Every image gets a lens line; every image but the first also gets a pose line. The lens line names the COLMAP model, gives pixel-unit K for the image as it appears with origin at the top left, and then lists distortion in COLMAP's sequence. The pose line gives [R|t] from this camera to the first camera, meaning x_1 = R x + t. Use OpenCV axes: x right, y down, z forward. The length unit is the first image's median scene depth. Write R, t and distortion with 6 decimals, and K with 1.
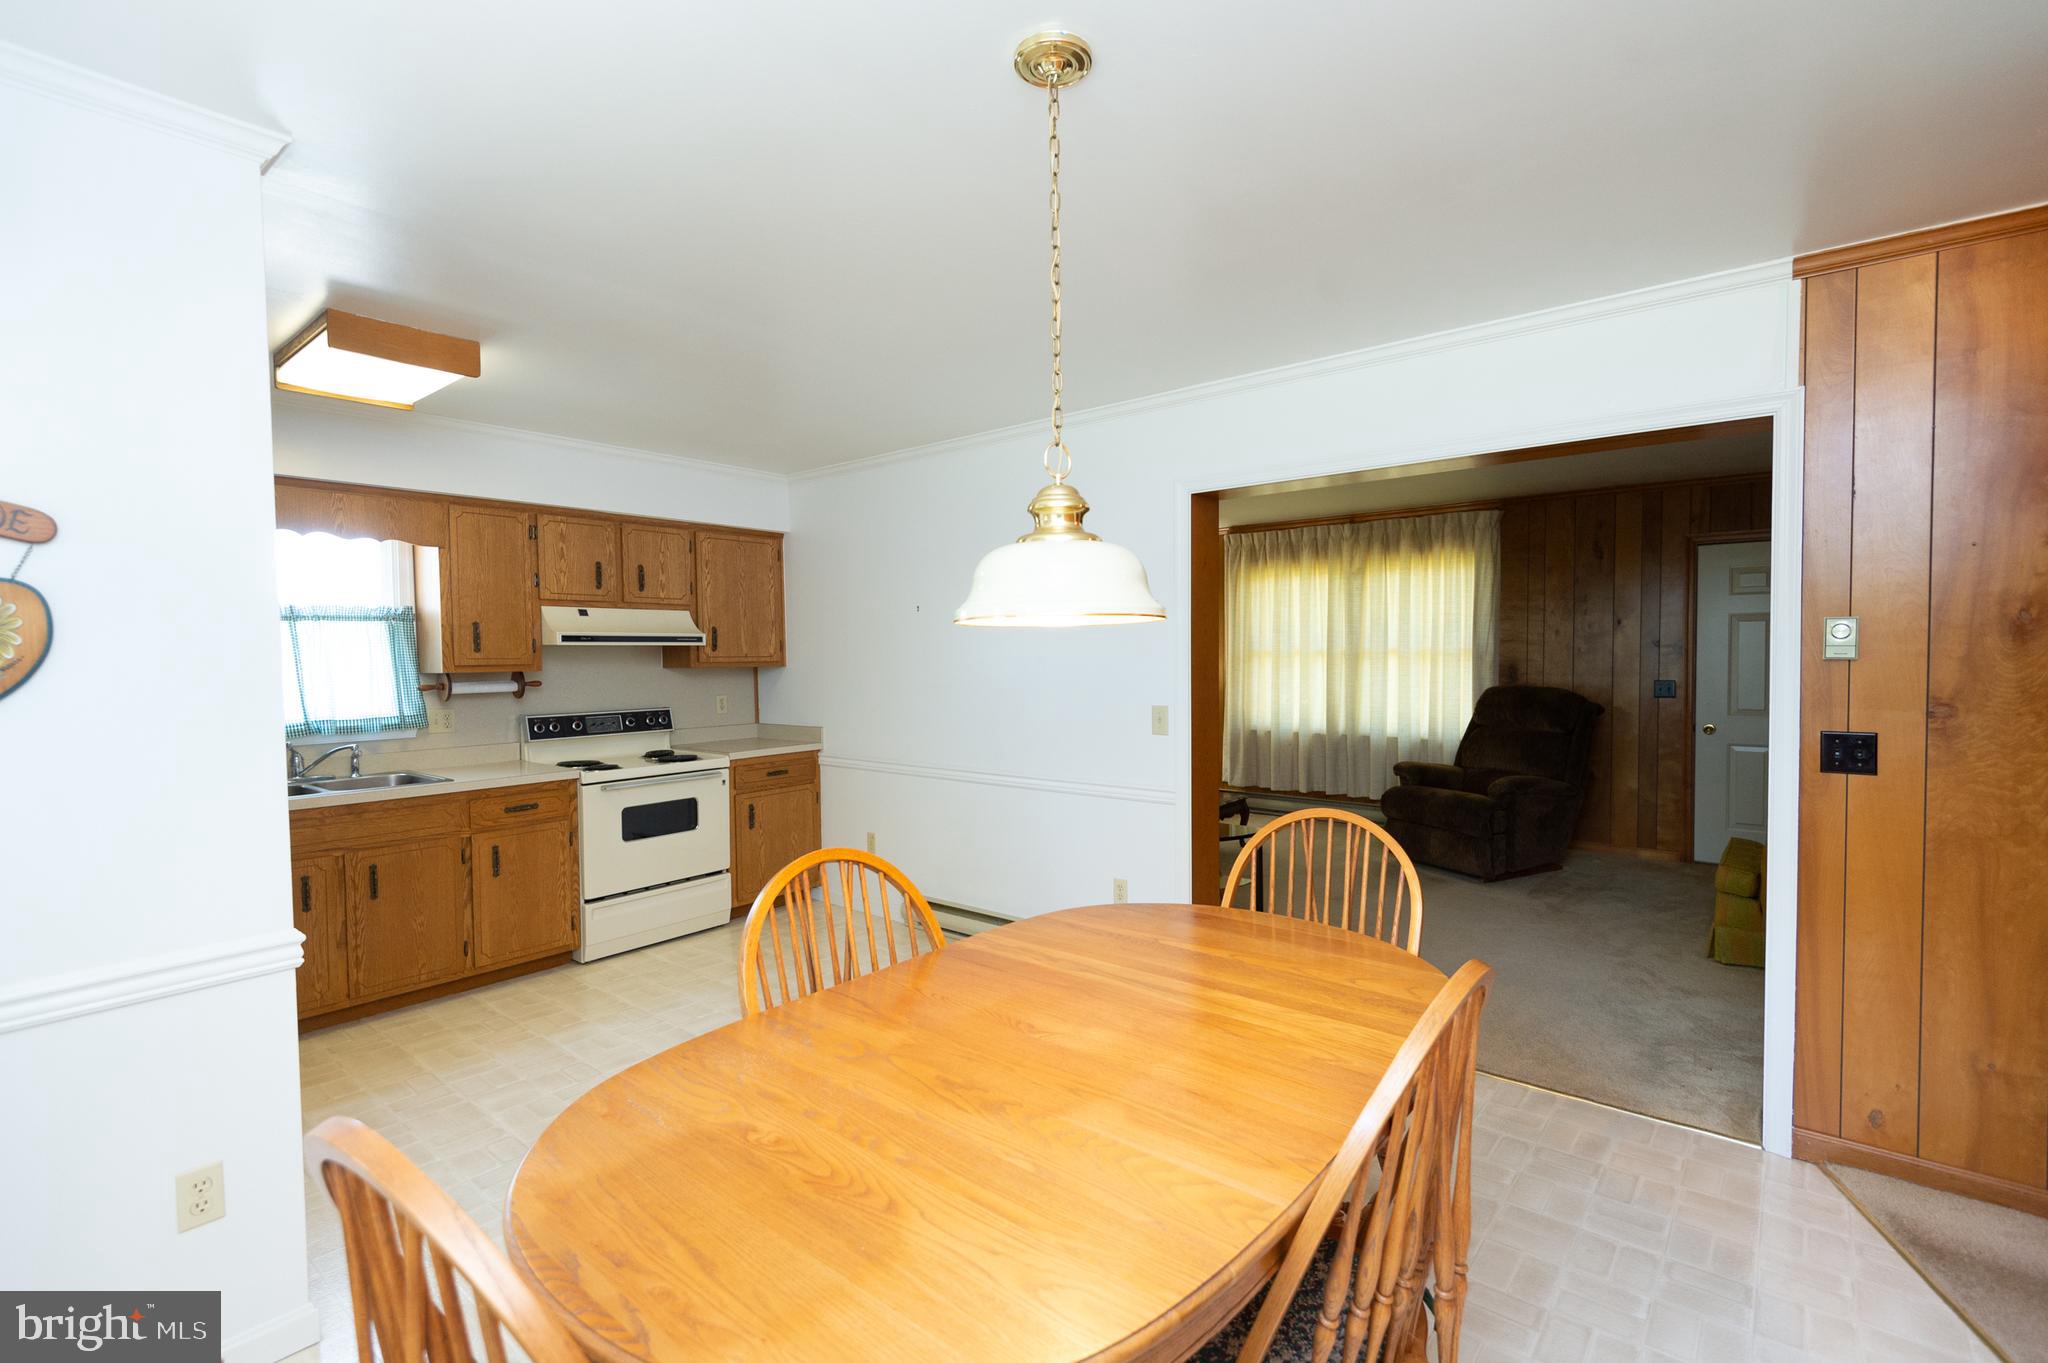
lens RADIAL K [[922.2, 0, 1033.6], [0, 922.2, 682.0], [0, 0, 1]] dist [0.041202, -0.026015]
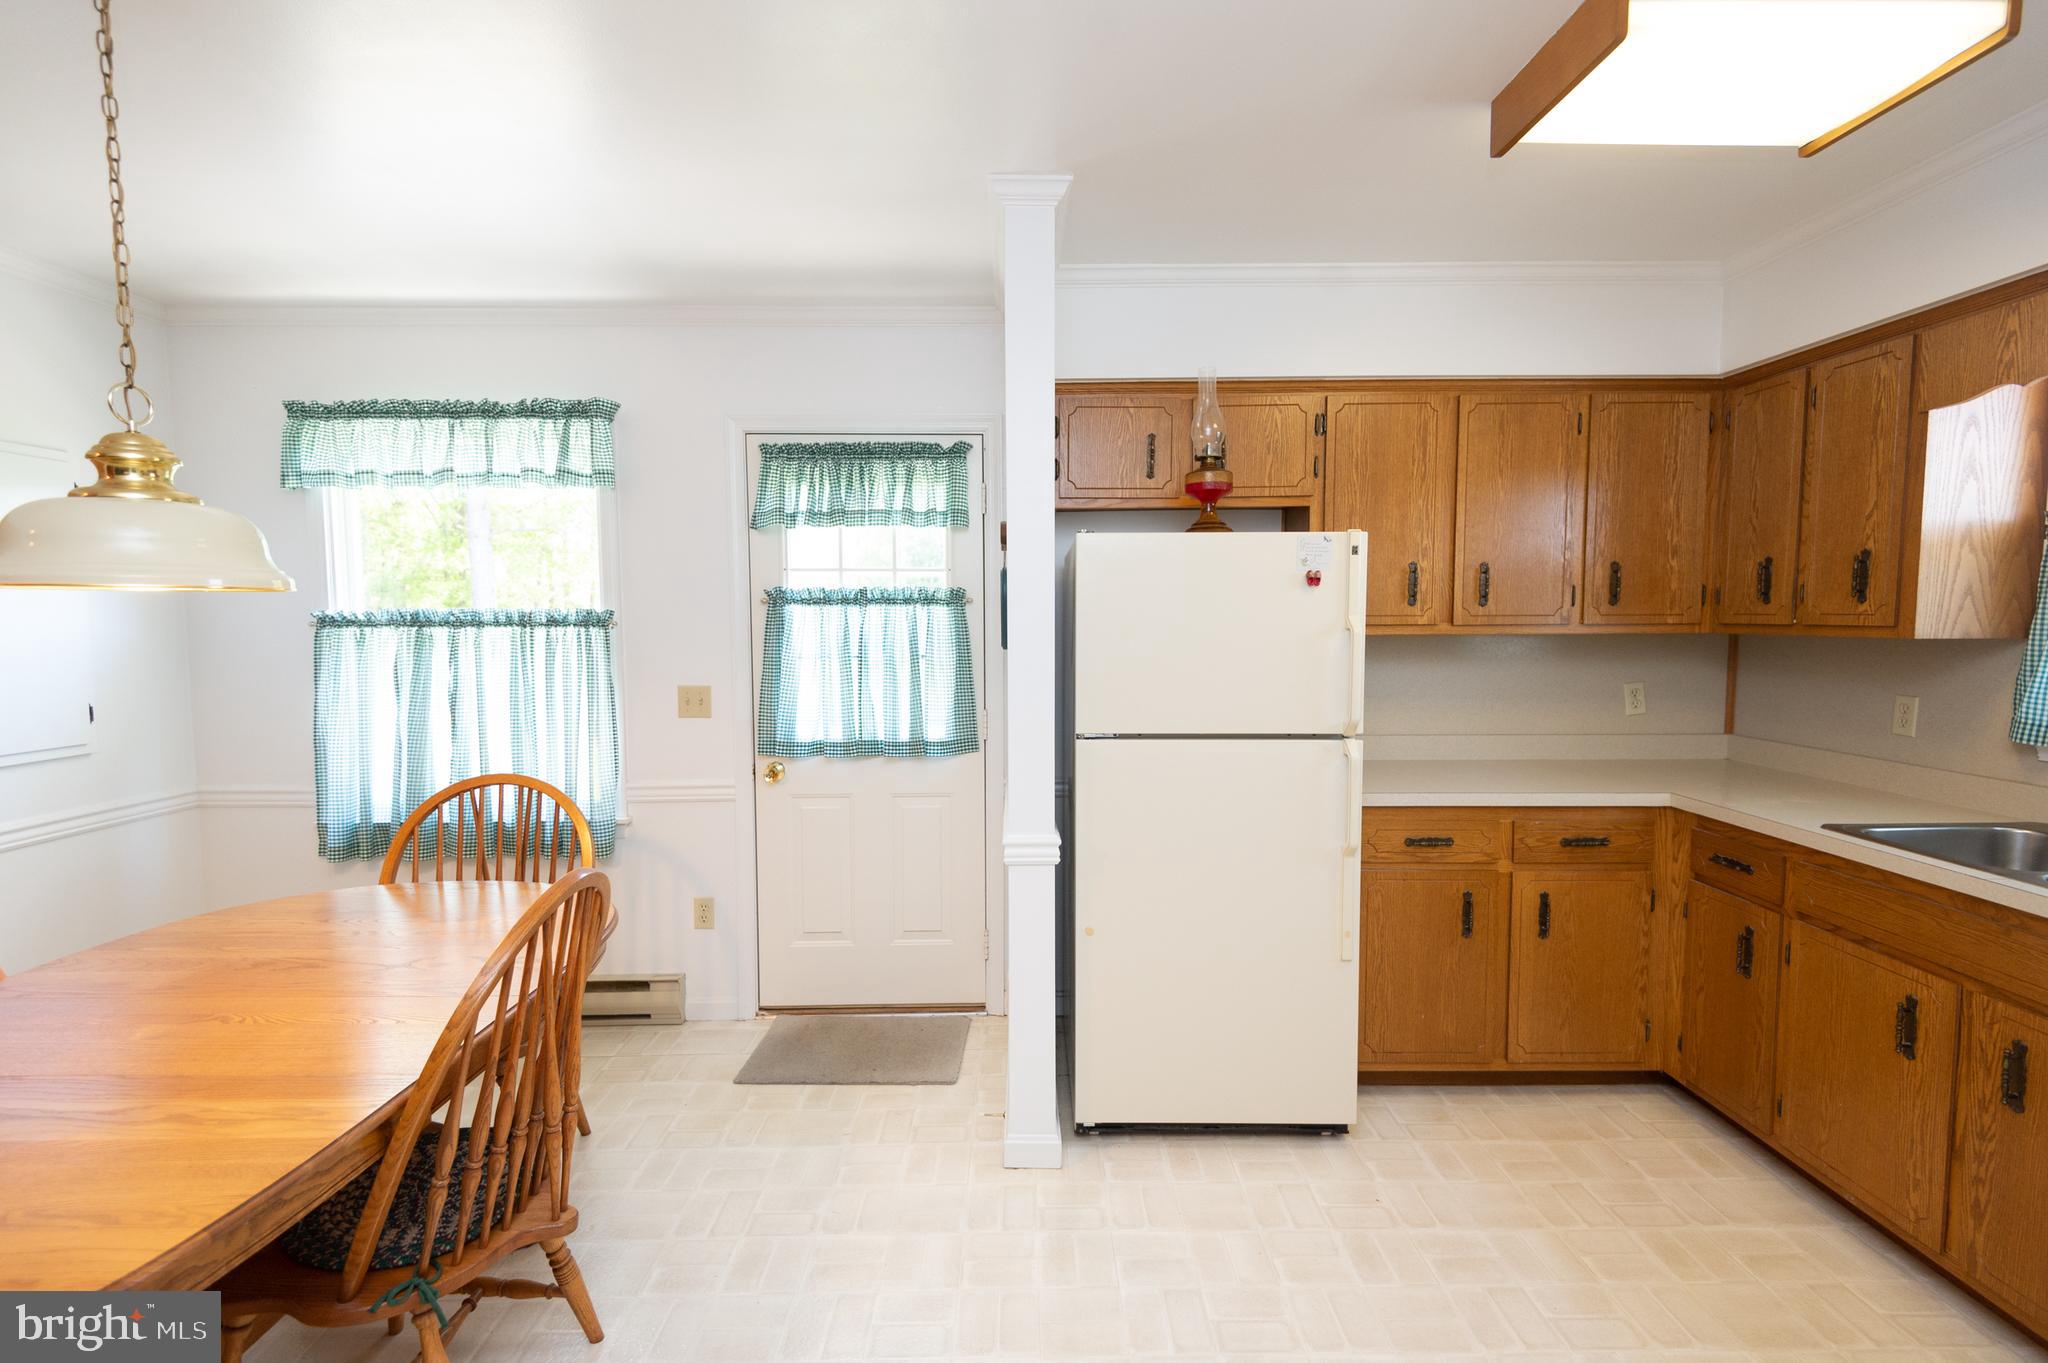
lens RADIAL K [[947.3, 0, 1028.2], [0, 947.3, 679.0], [0, 0, 1]] dist [0.049576, -0.027898]
pose [[-0.770952, 0.058868, -0.634166, -0.006784], [-0.007556, 0.994804, 0.101530, -0.028775], [0.636848, 0.083067, -0.766502, 0.821055]]
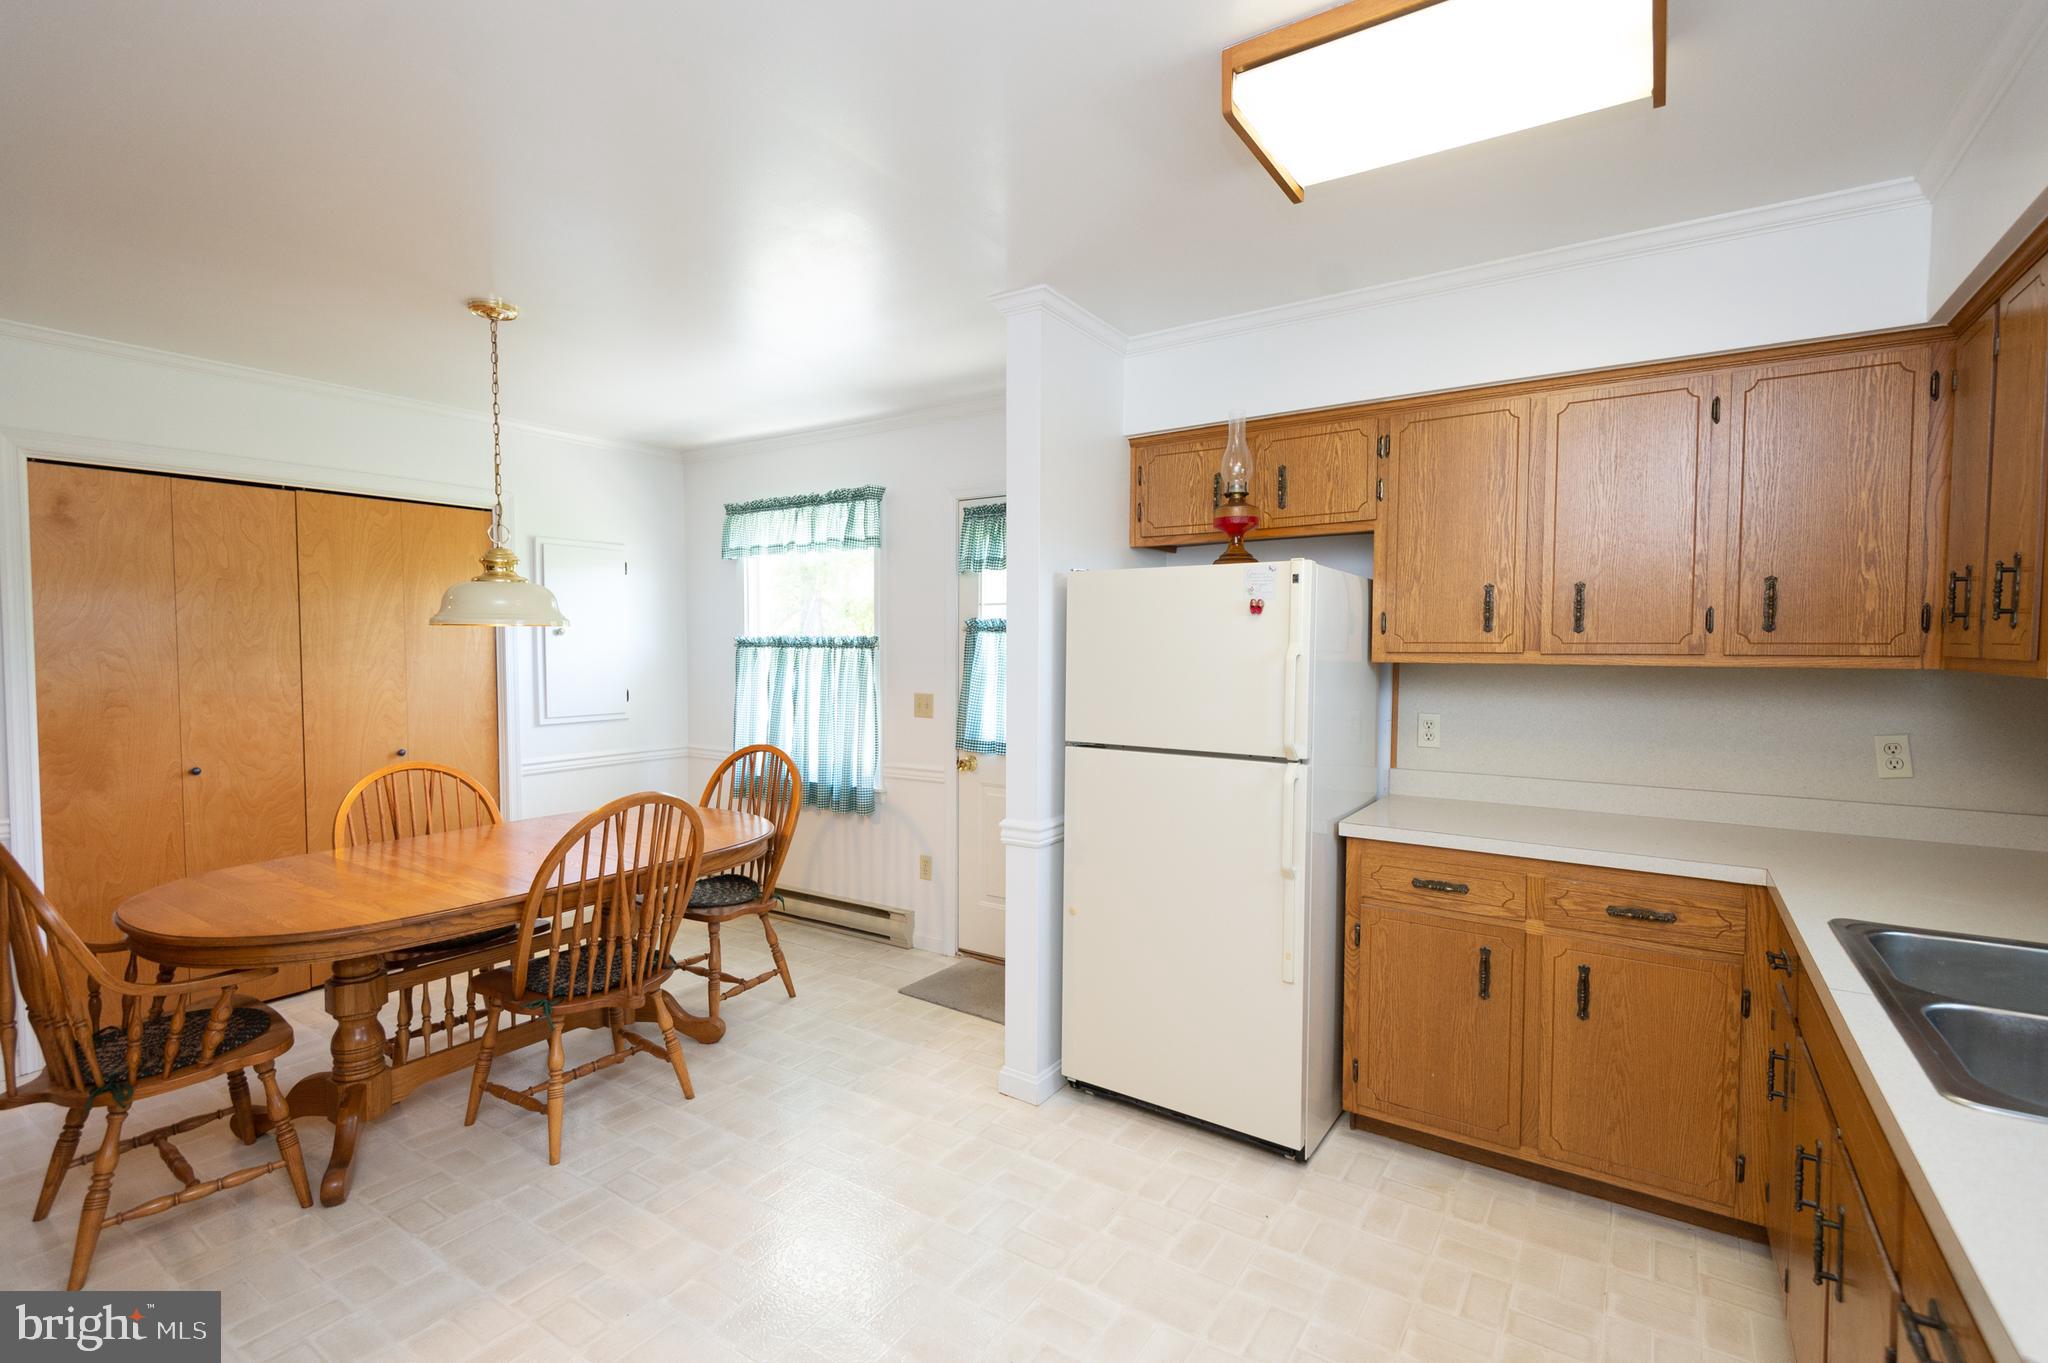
lens RADIAL K [[947.3, 0, 1028.2], [0, 947.3, 679.0], [0, 0, 1]] dist [0.049576, -0.027898]
pose [[-0.996360, 0.016428, -0.083645, -0.285492], [0.010155, 0.997141, 0.074872, -0.032630], [0.084636, 0.073750, -0.993679, 1.050102]]
